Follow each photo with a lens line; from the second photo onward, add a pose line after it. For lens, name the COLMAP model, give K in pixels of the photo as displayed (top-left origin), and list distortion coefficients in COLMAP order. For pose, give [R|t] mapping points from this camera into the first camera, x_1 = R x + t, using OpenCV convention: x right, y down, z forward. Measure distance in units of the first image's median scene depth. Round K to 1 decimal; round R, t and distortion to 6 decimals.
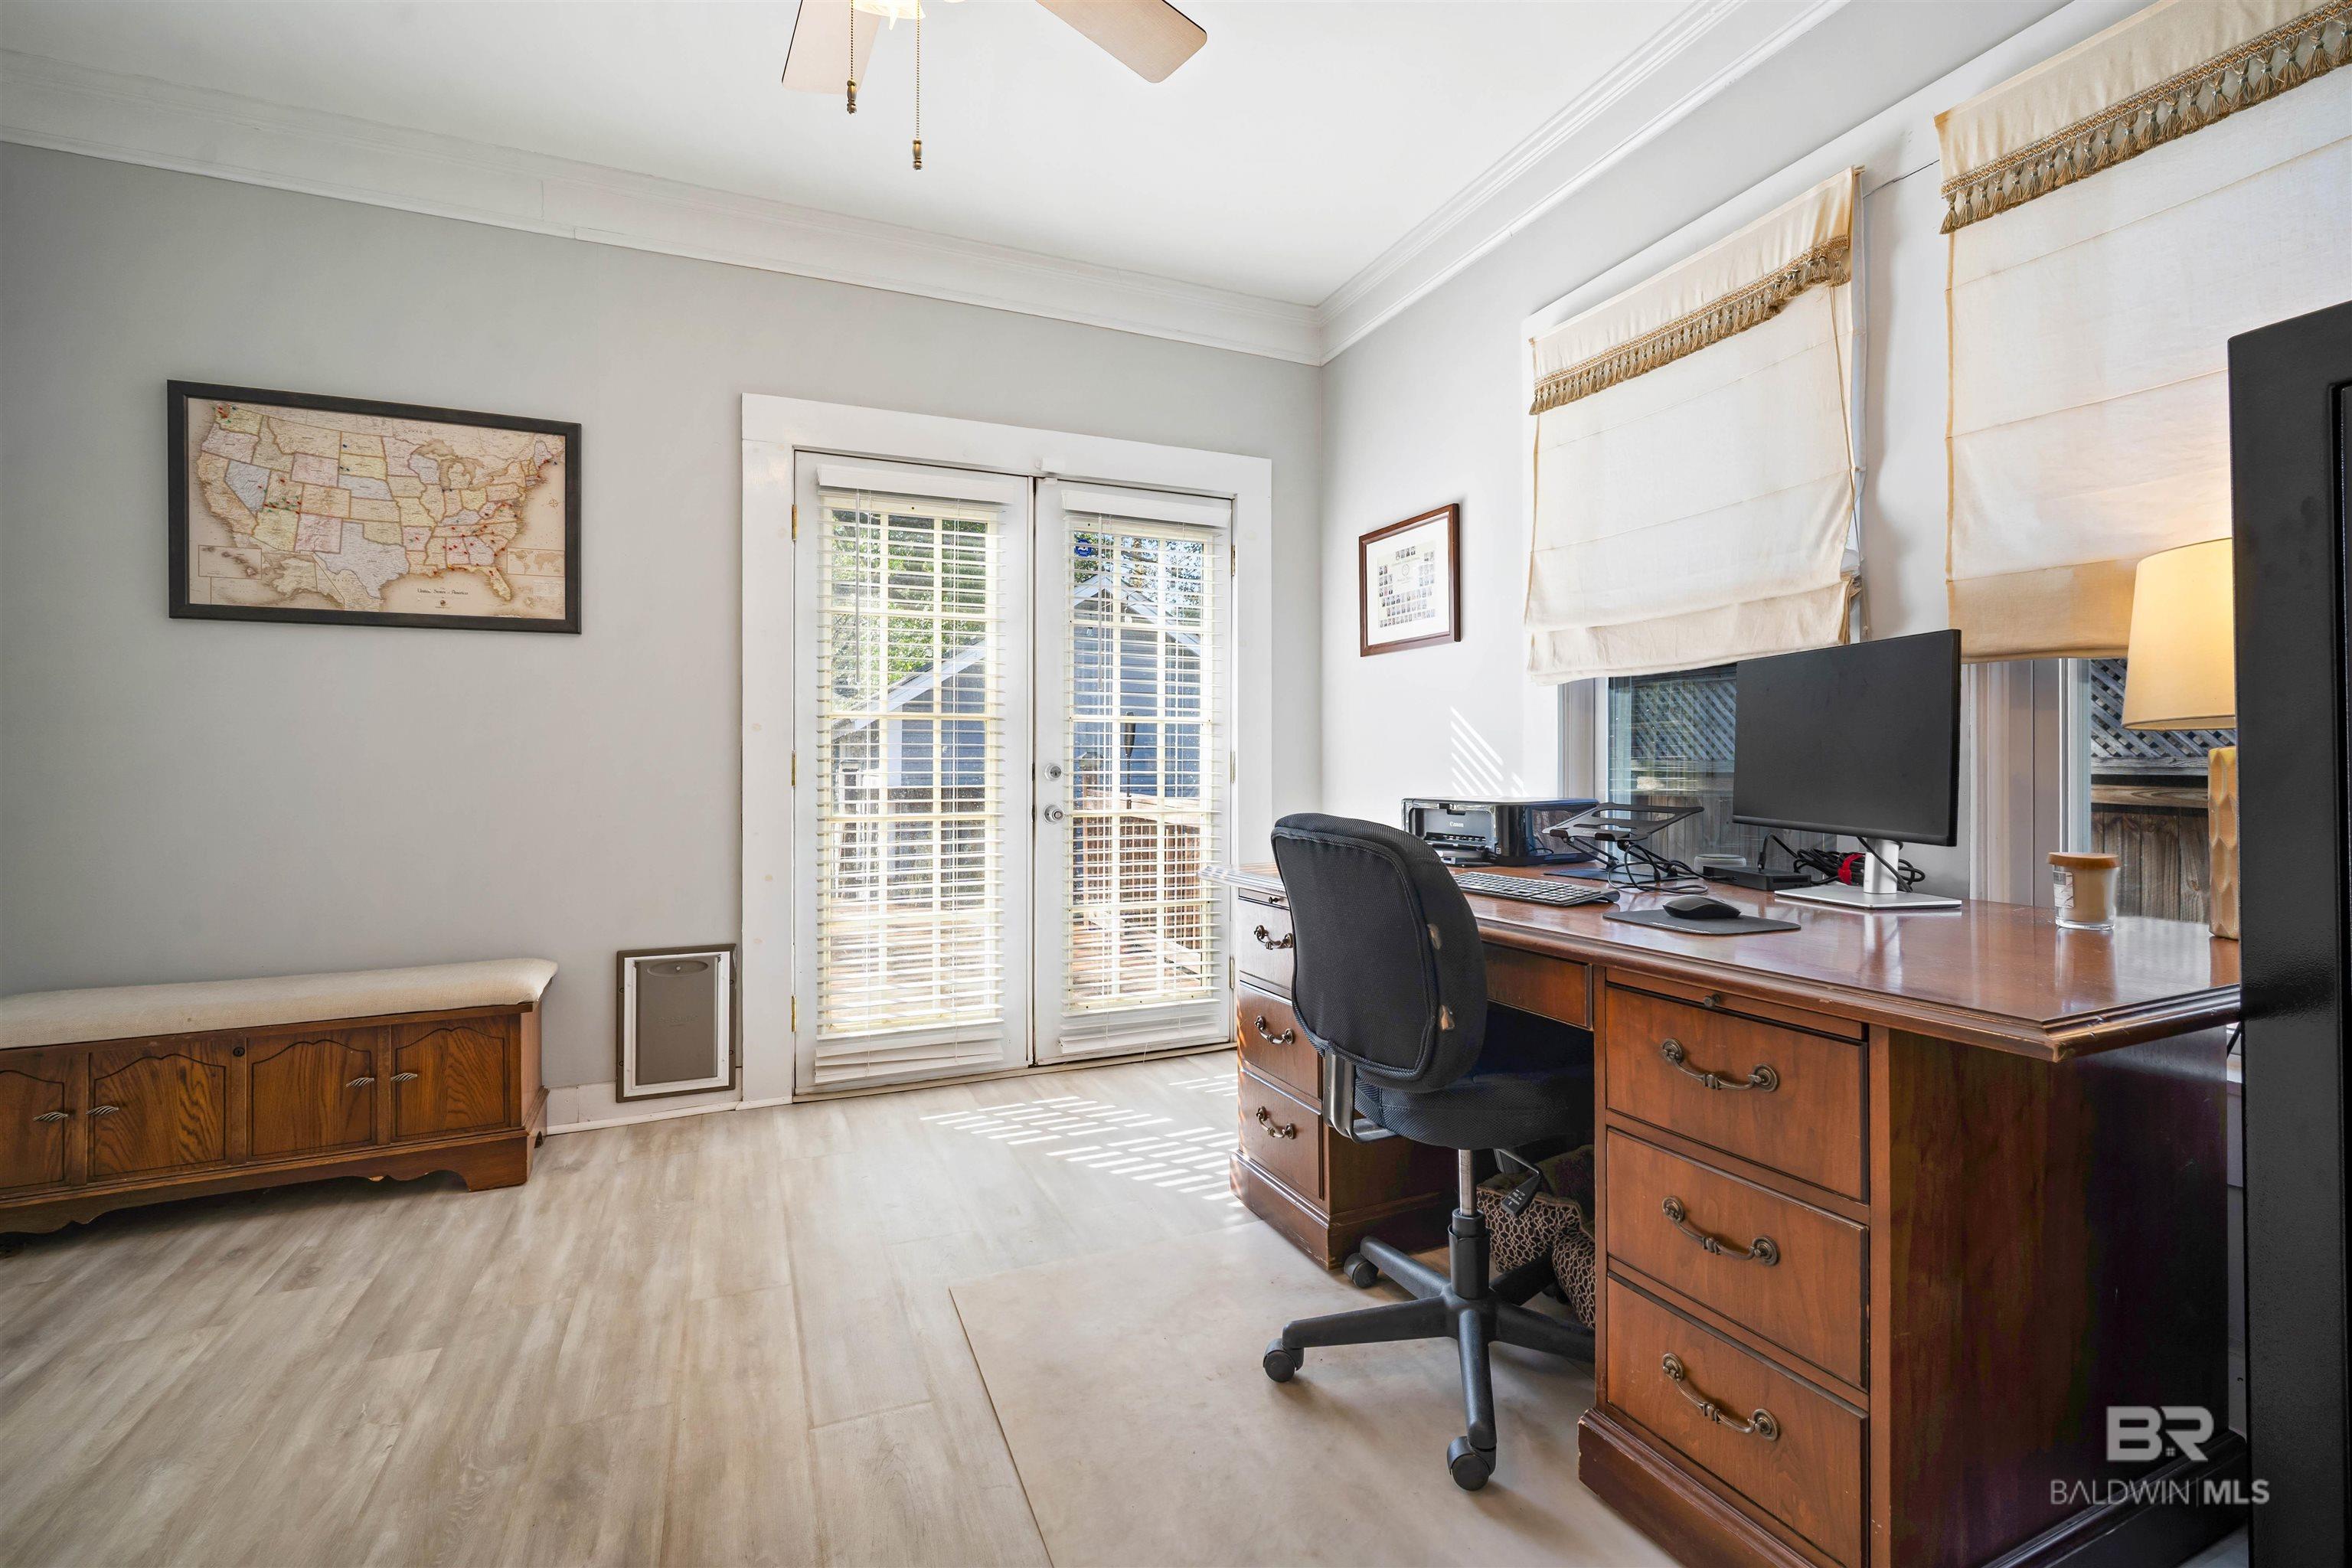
lens RADIAL K [[1039.1, 0, 1181.6], [0, 1039.1, 761.7], [0, 0, 1]] dist [-0.015318, 0.004790]
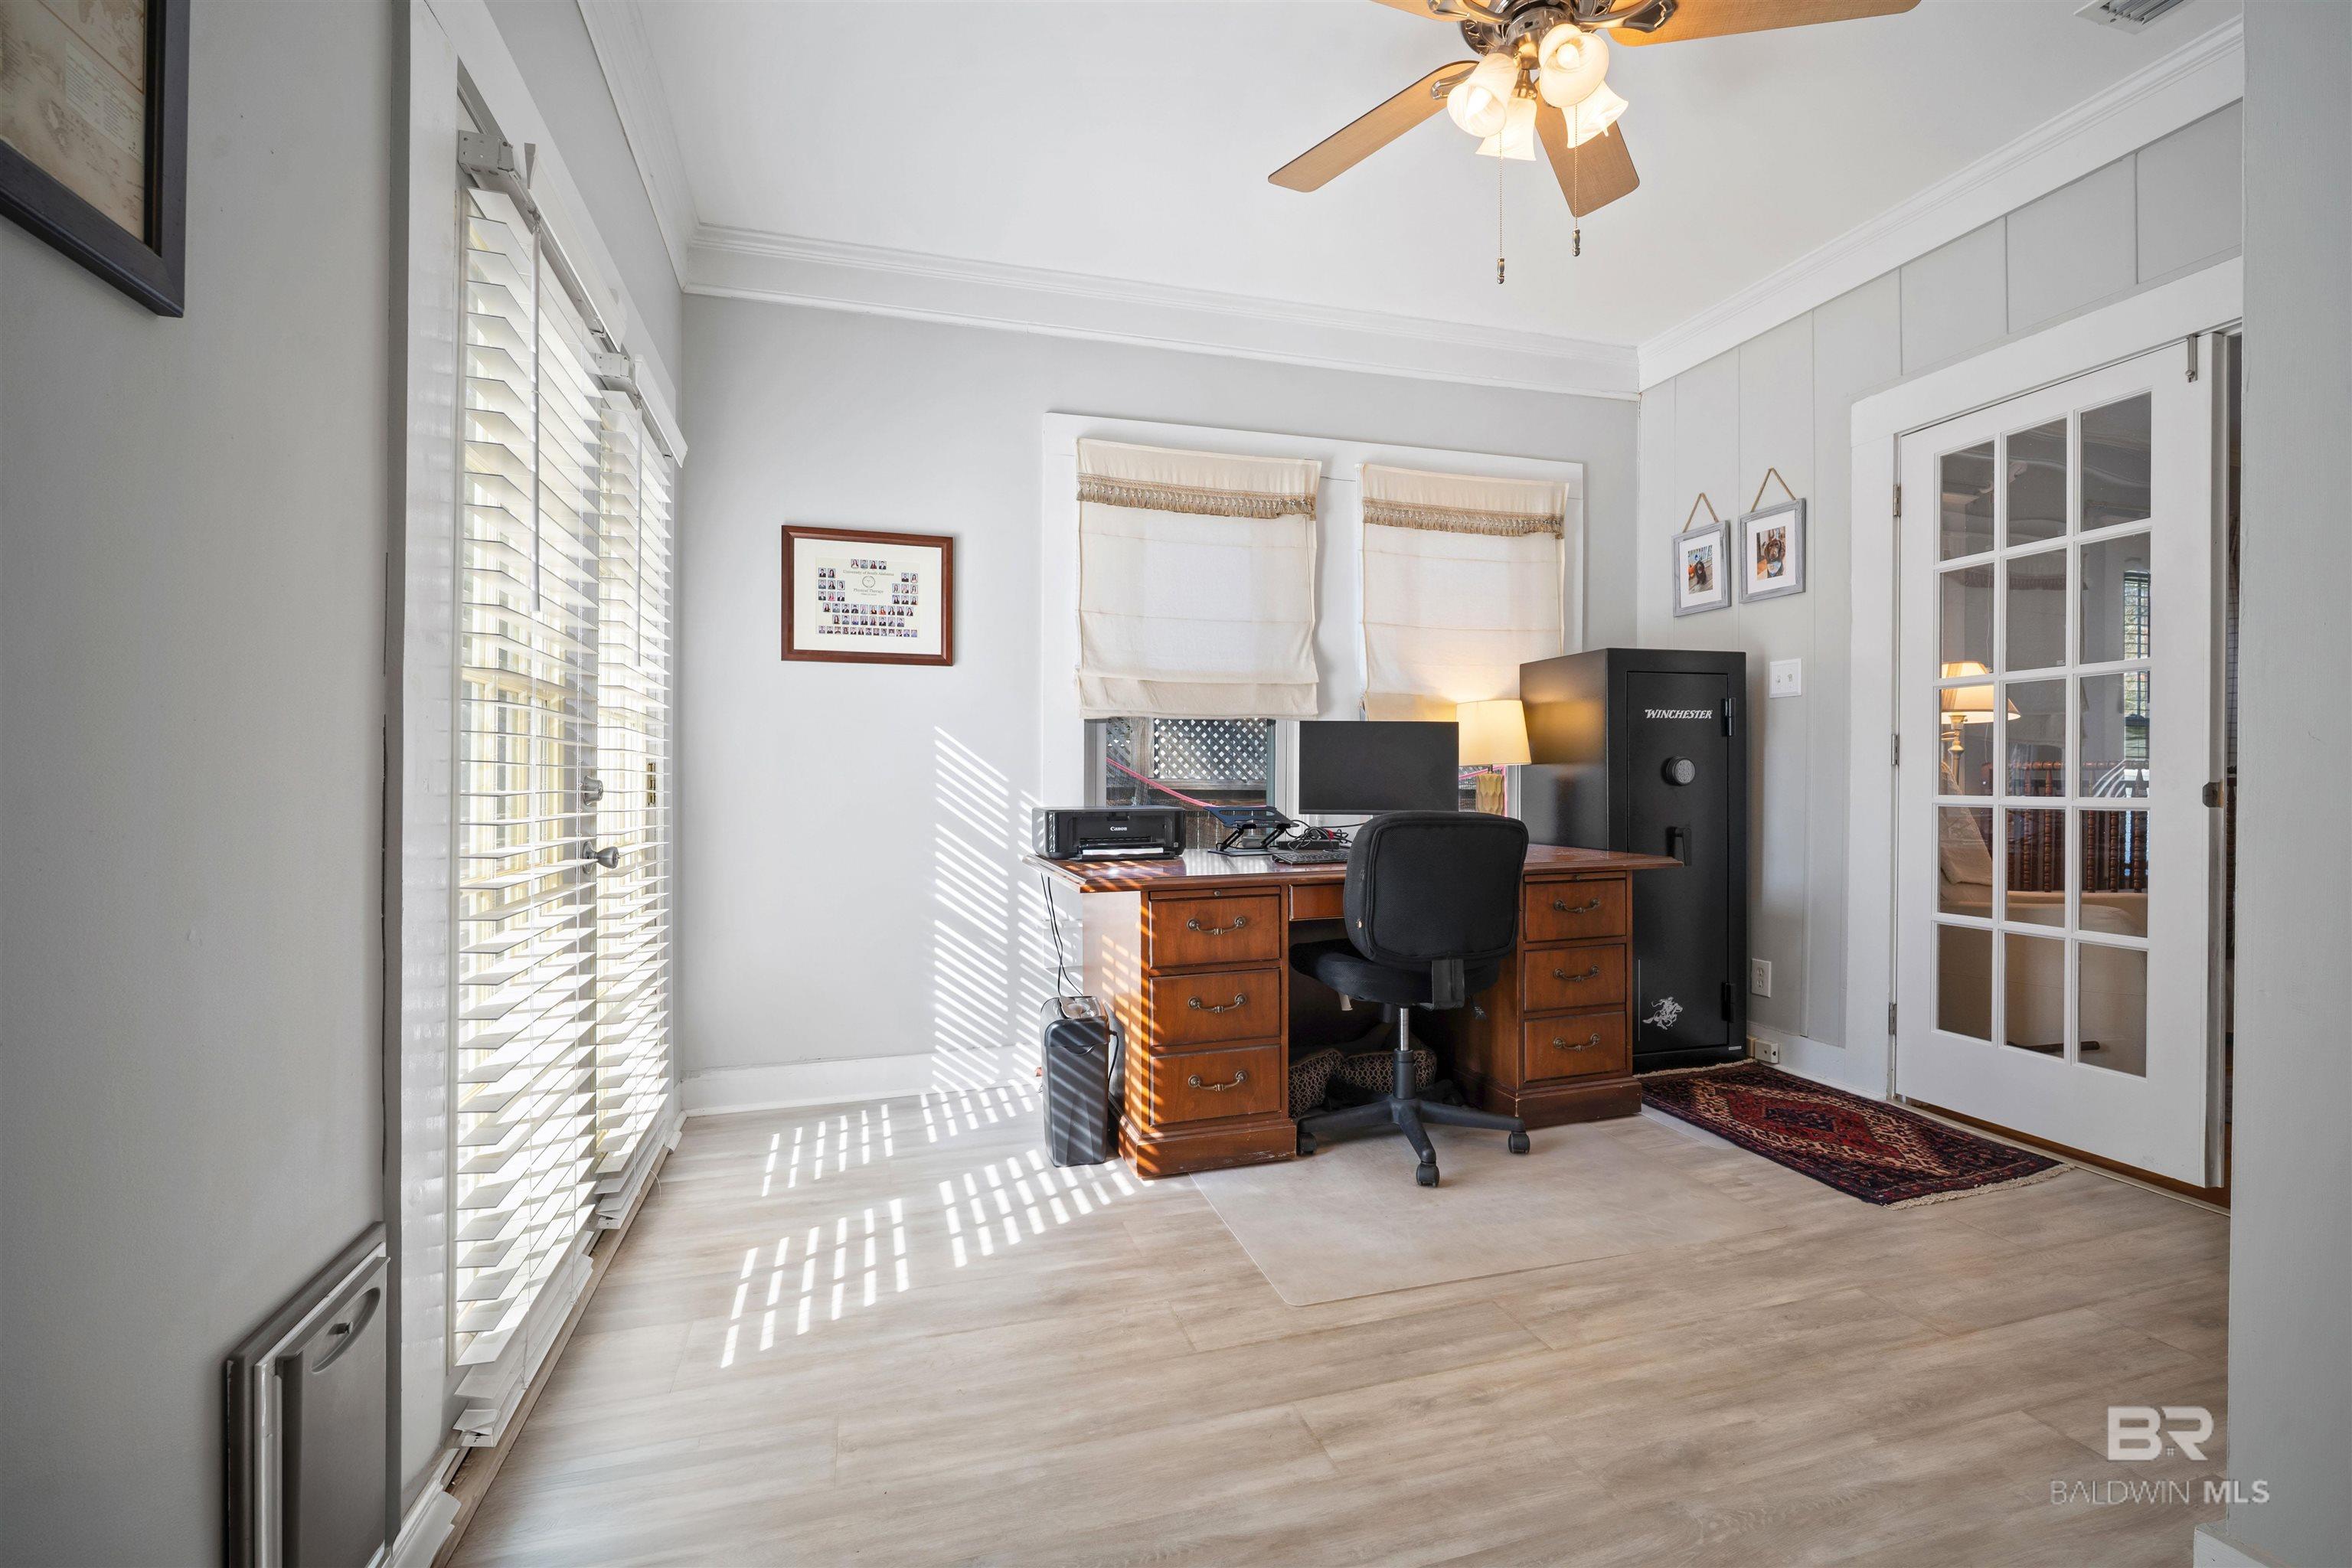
lens RADIAL K [[1039.1, 0, 1180.7], [0, 1039.1, 787.8], [0, 0, 1]] dist [-0.015318, 0.004790]
pose [[0.119610, -0.003796, 0.992814, -0.929291], [-0.001944, 0.999990, 0.004057, 0.006436], [-0.992819, -0.002416, 0.119601, 0.759961]]
